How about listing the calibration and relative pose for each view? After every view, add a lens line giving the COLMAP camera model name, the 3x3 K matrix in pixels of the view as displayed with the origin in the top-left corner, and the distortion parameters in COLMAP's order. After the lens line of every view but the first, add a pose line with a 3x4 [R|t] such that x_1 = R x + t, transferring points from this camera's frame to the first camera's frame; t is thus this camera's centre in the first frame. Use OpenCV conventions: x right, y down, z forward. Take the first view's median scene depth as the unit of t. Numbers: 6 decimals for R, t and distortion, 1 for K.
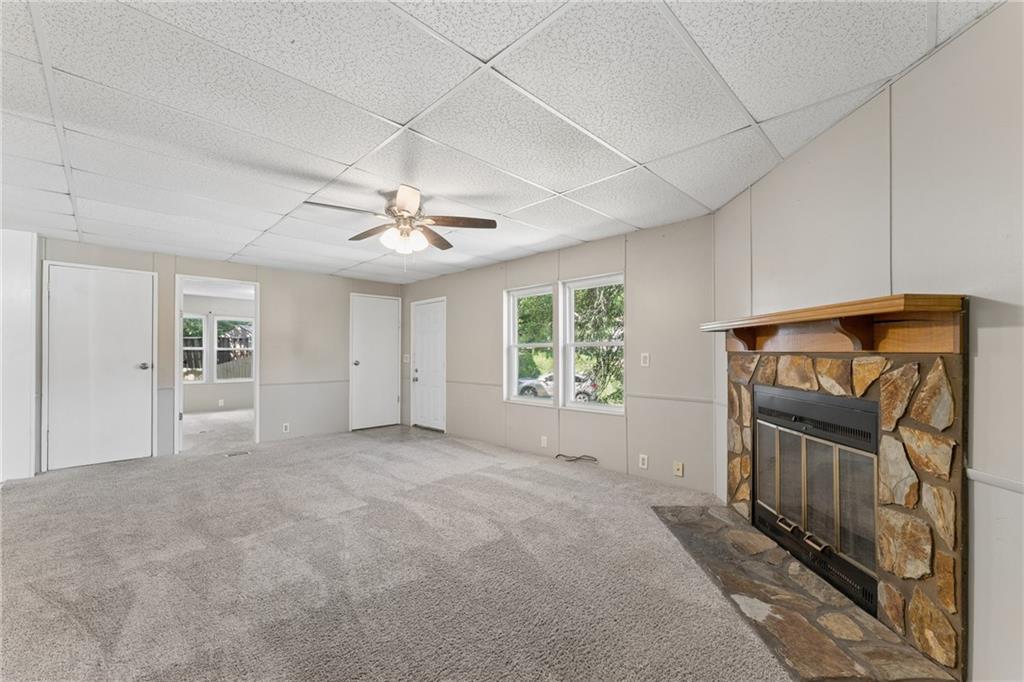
lens RADIAL K [[412.6, 0, 482.7], [0, 412.6, 351.8], [0, 0, 1]] dist [0.000803, 0.000178]
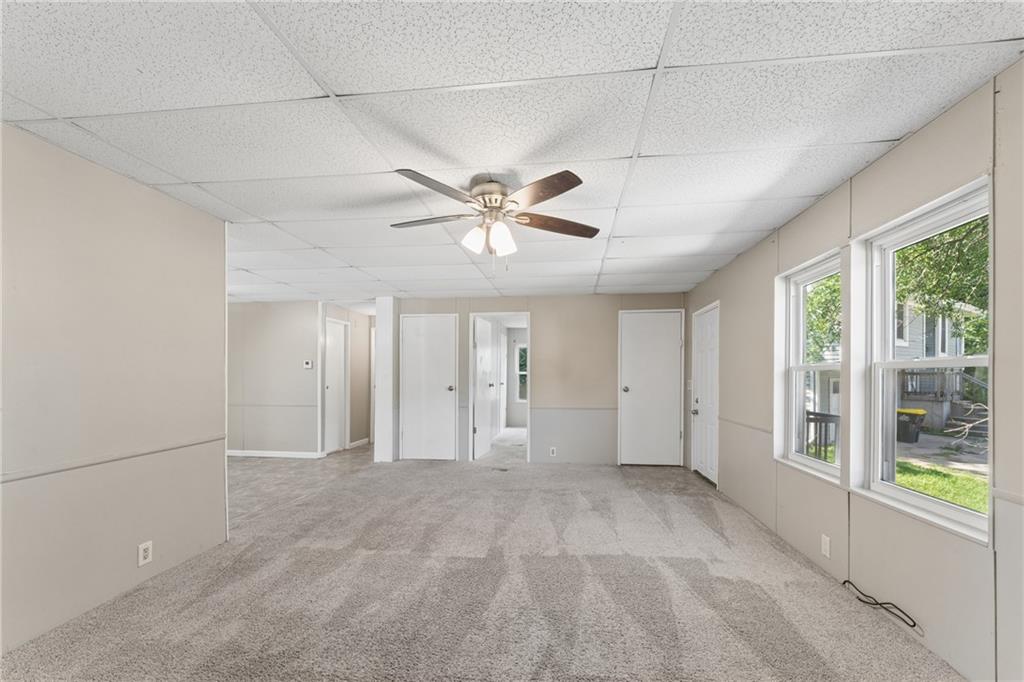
lens RADIAL K [[412.6, 0, 519.9], [0, 412.6, 374.5], [0, 0, 1]] dist [0.000803, 0.000178]
pose [[0.654273, -0.002505, -0.756255, 0.312938], [0.003723, 0.999993, -0.000092, -0.007391], [0.756250, -0.002756, 0.654277, 0.368039]]
